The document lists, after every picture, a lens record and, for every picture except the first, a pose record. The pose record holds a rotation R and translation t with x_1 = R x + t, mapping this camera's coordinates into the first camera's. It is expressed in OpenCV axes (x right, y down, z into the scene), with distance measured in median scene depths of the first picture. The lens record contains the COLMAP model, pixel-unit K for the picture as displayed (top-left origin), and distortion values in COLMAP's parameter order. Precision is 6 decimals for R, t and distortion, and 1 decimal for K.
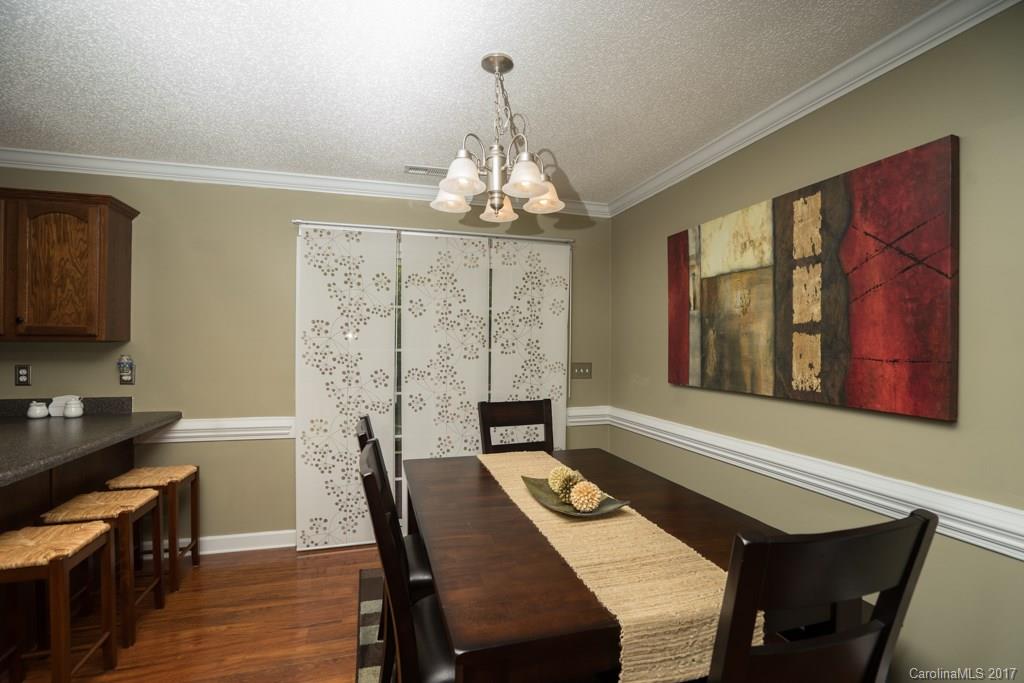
lens RADIAL K [[469.5, 0, 511.5], [0, 469.5, 345.9], [0, 0, 1]] dist [-0.027924, 0.006589]
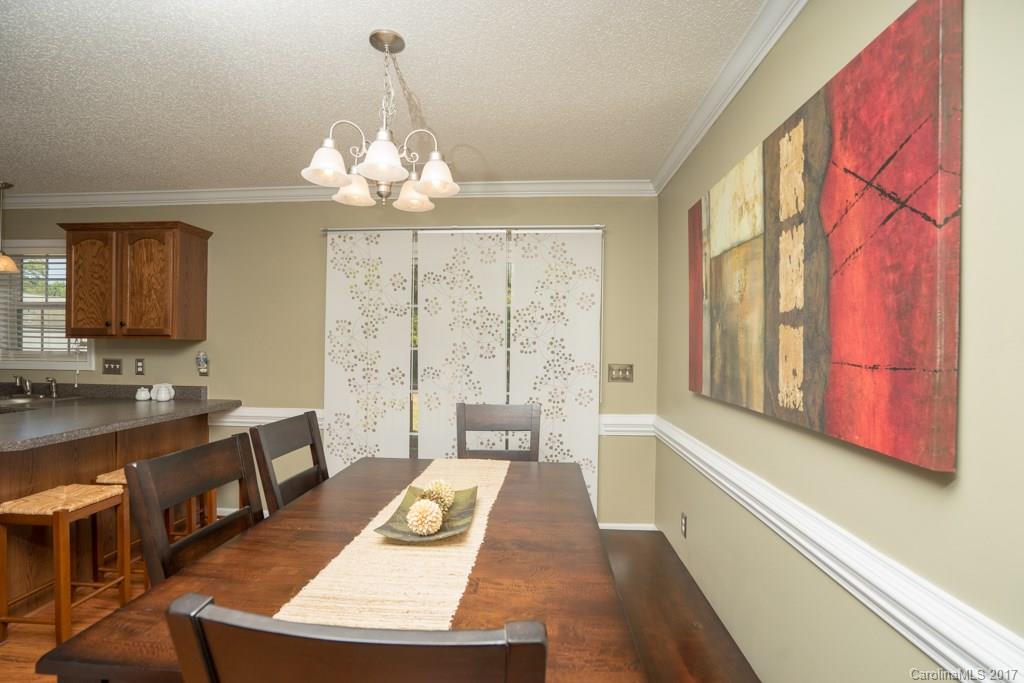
lens RADIAL K [[469.5, 0, 508.5], [0, 469.5, 346.6], [0, 0, 1]] dist [-0.027924, 0.006589]
pose [[0.936148, 0.002918, -0.351594, 0.396553], [-0.002586, 0.999996, 0.001414, 0.003488], [0.351597, -0.000414, 0.936152, 0.162220]]
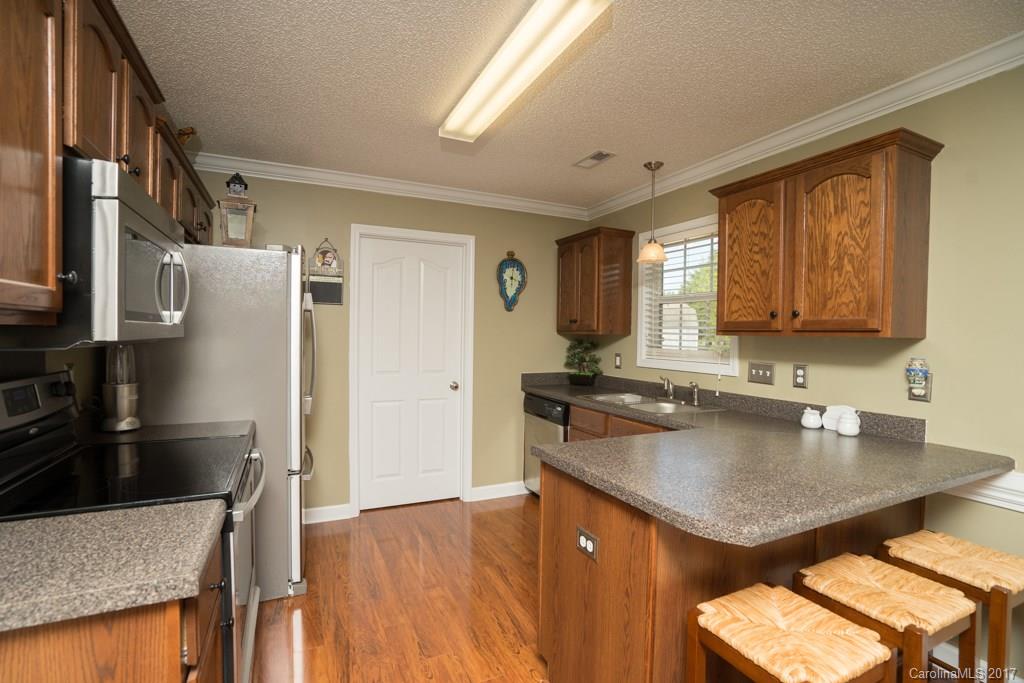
lens RADIAL K [[469.5, 0, 516.8], [0, 469.5, 345.5], [0, 0, 1]] dist [-0.027924, 0.006589]
pose [[0.176660, 0.018971, -0.984089, -0.295341], [-0.013786, 0.999764, 0.016799, -0.003524], [0.984175, 0.010599, 0.176880, 0.321981]]
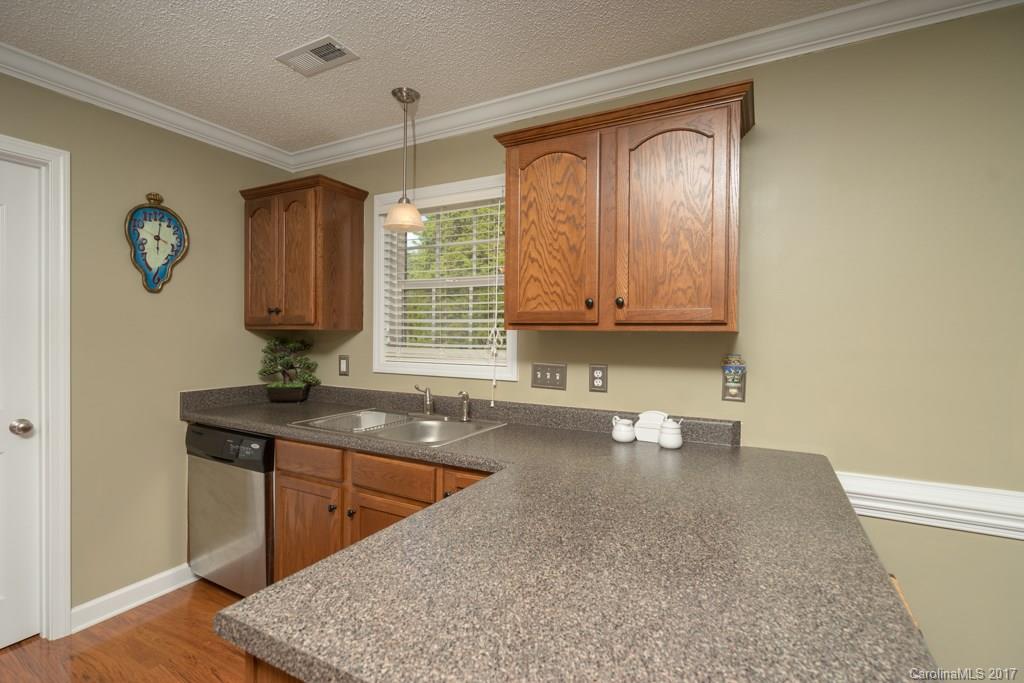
lens RADIAL K [[469.5, 0, 555.3], [0, 469.5, 339.6], [0, 0, 1]] dist [-0.027924, 0.006589]
pose [[0.761778, 0.006837, -0.647802, -0.680175], [-0.003750, 0.999974, 0.006144, -0.004010], [0.647827, -0.002251, 0.761784, 0.402377]]
